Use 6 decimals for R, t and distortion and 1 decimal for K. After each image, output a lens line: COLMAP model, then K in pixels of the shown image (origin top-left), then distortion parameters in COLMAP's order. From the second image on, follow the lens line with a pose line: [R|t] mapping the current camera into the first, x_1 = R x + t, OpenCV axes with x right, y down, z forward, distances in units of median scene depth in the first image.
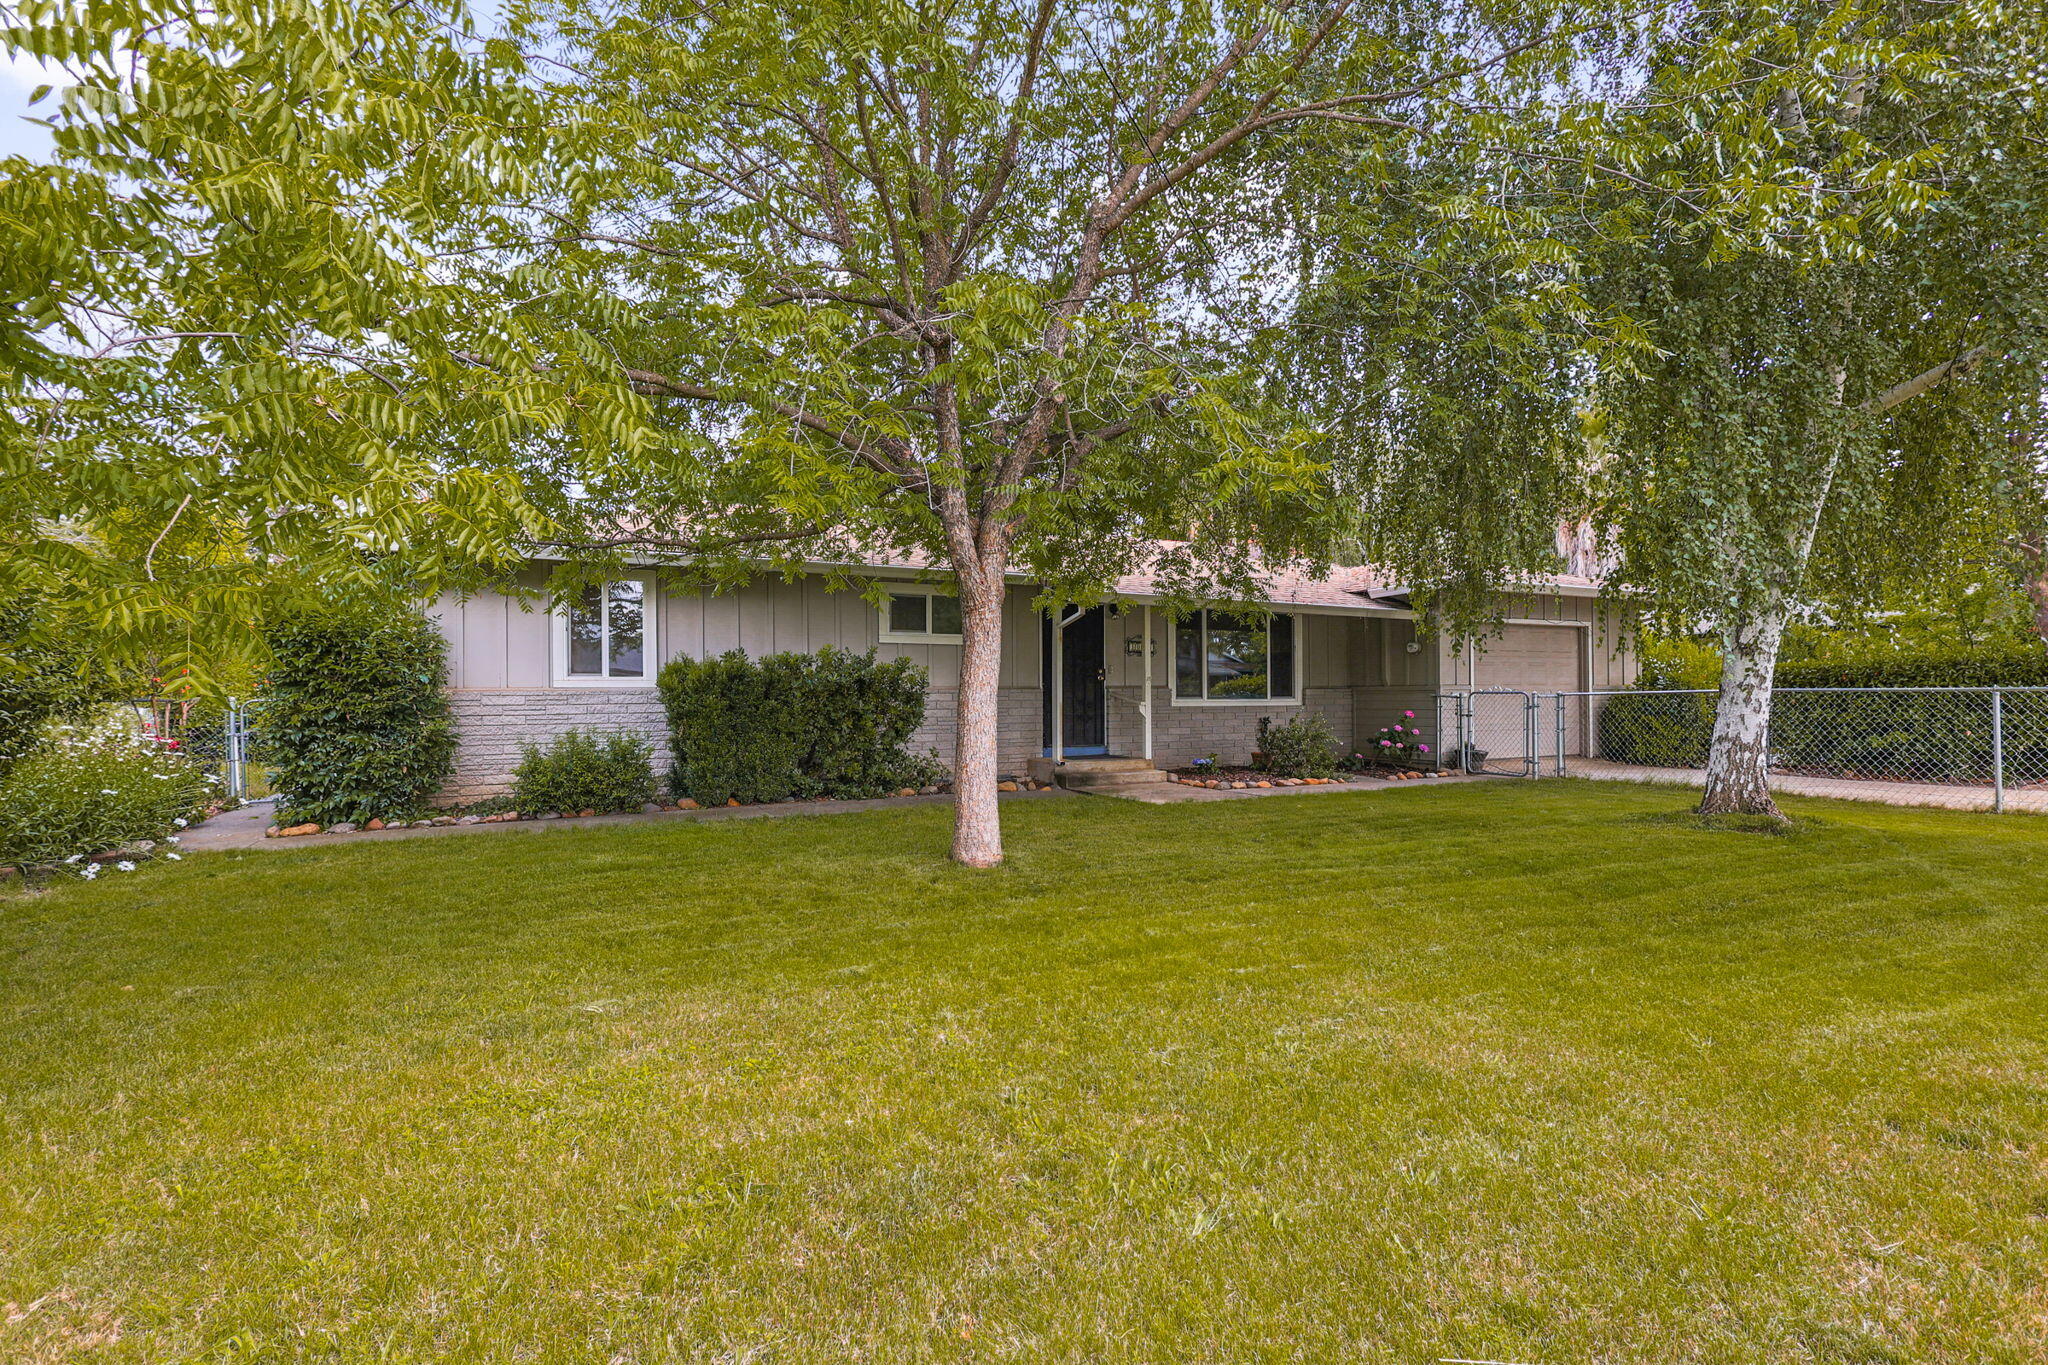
lens RADIAL K [[959.6, 0, 1024.0], [0, 959.6, 682.5], [0, 0, 1]] dist [0.001949, 0.000394]
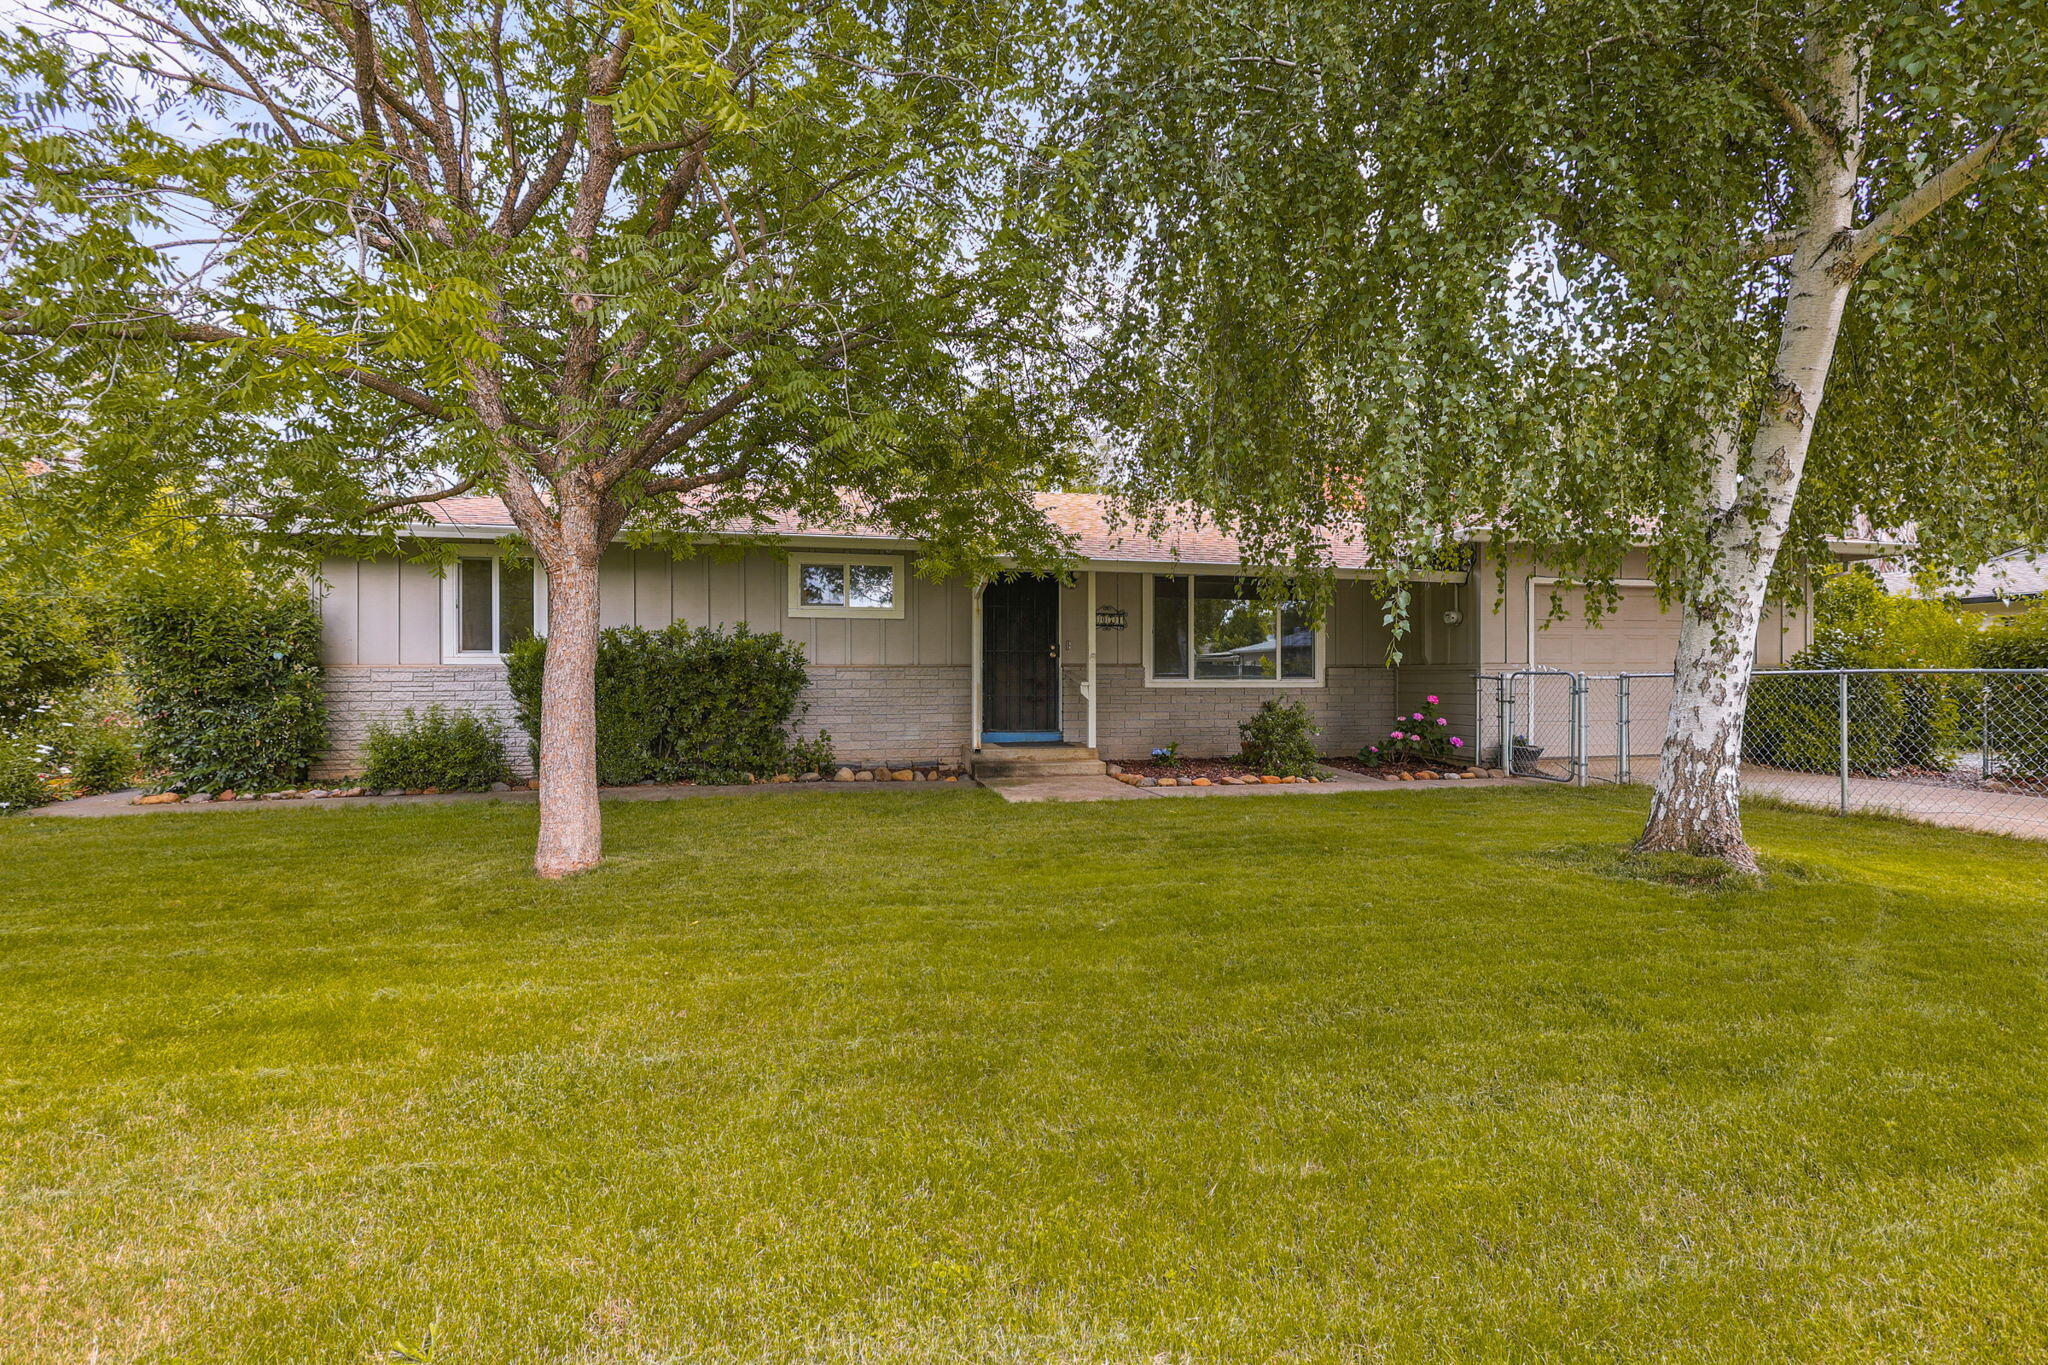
lens RADIAL K [[959.6, 0, 1024.0], [0, 959.6, 682.5], [0, 0, 1]] dist [0.001949, 0.000394]
pose [[0.969404, 0.006592, -0.245382, 0.299071], [-0.001078, 0.999744, 0.022599, 0.001012], [0.245468, -0.021642, 0.969163, 0.152366]]
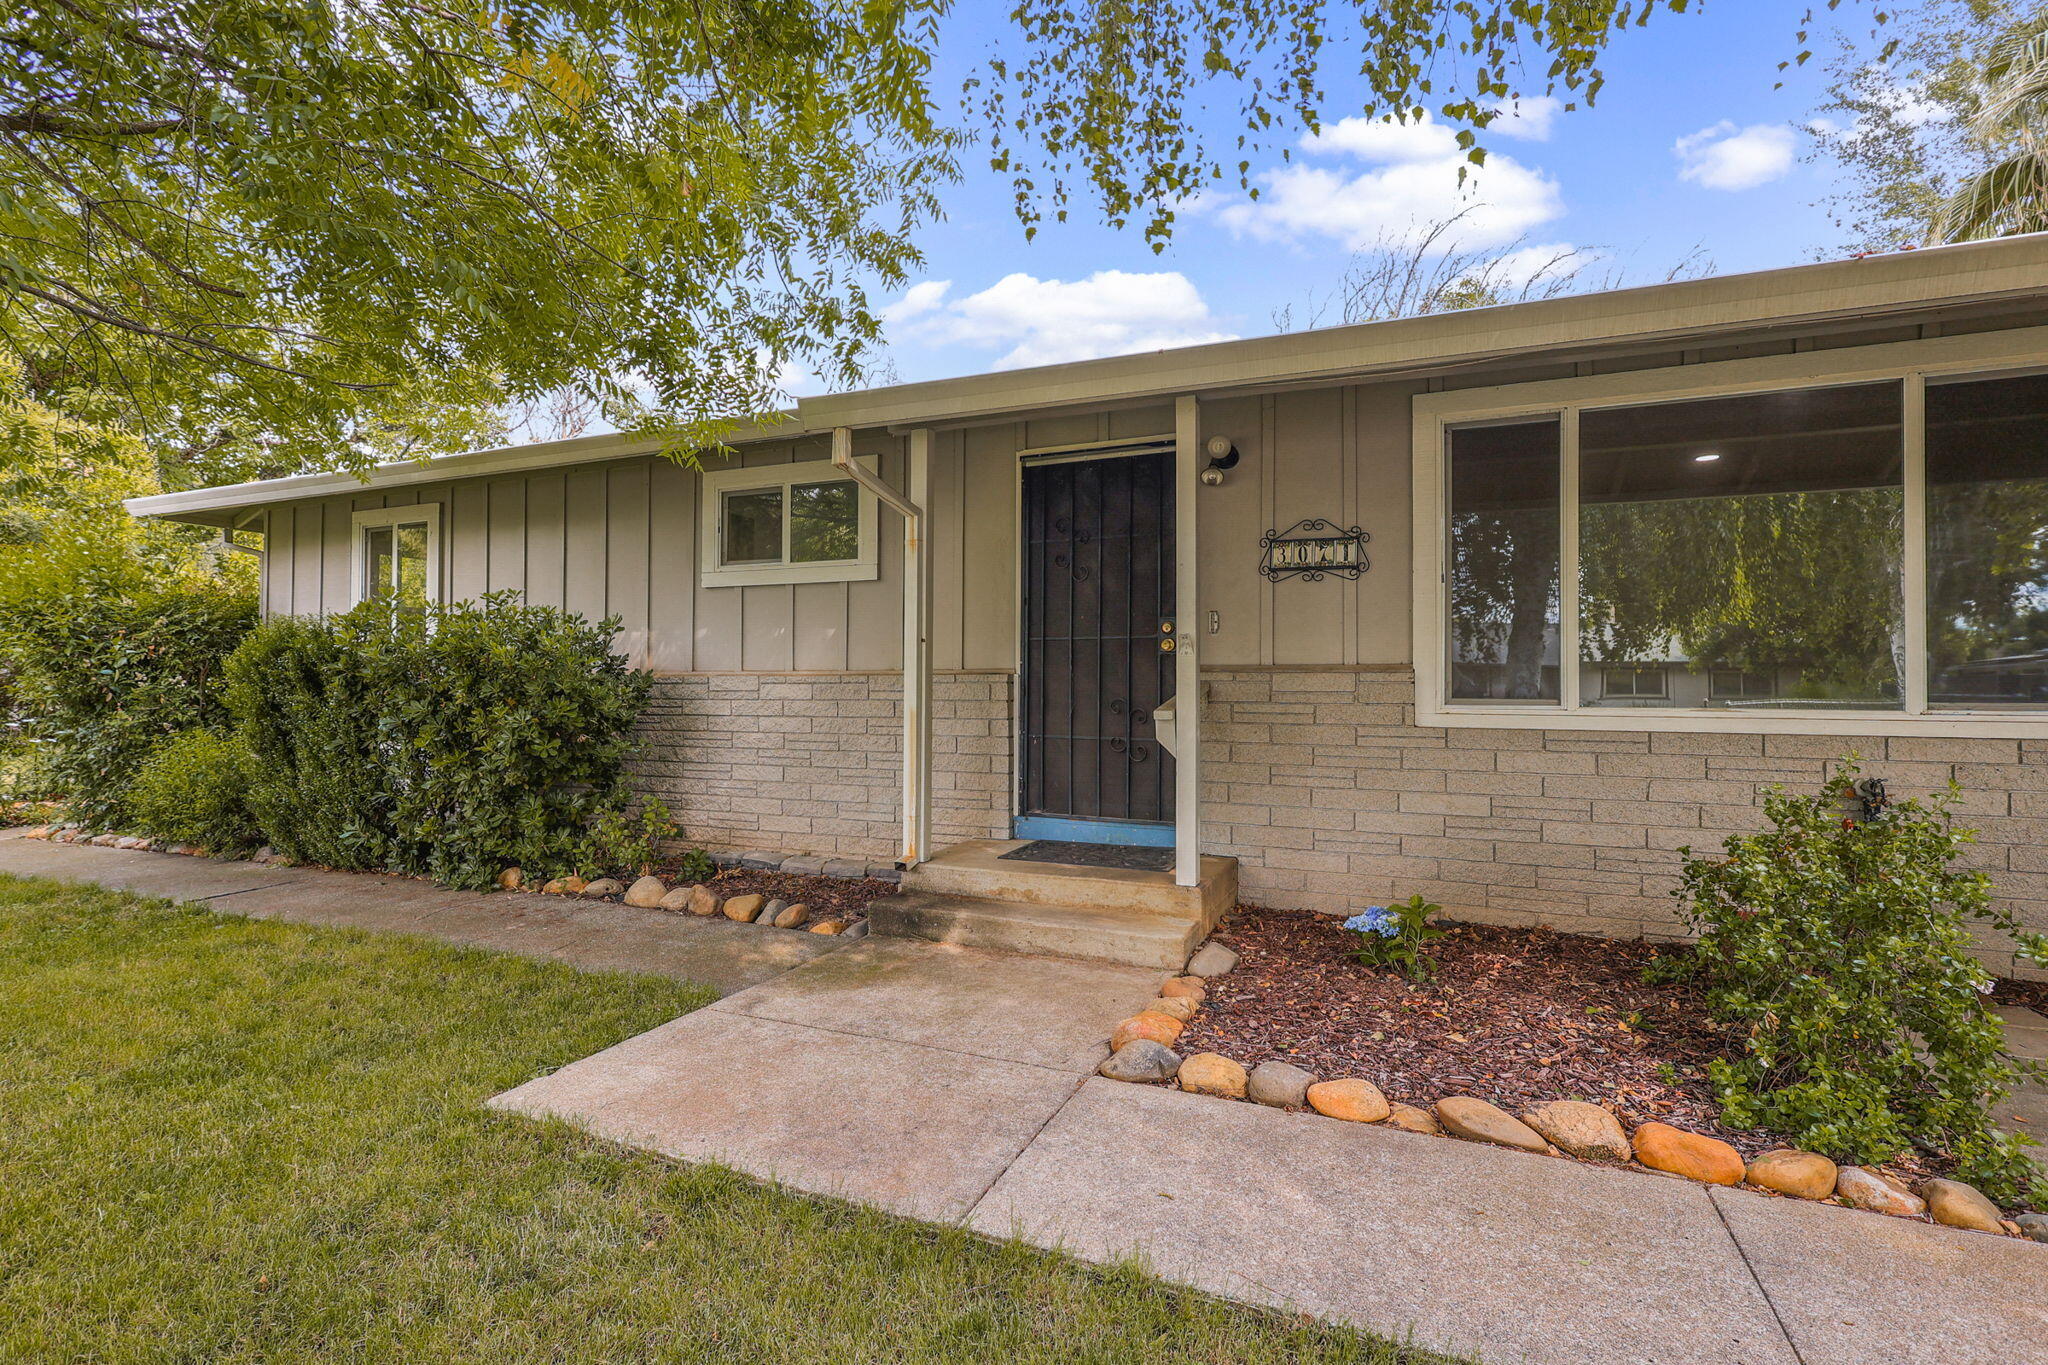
lens RADIAL K [[959.6, 0, 1024.0], [0, 959.6, 682.5], [0, 0, 1]] dist [0.001949, 0.000394]
pose [[0.628852, 0.003598, -0.777517, 0.372638], [0.002011, 0.999978, 0.006255, 0.008757], [0.777522, -0.005497, 0.628831, 0.791708]]
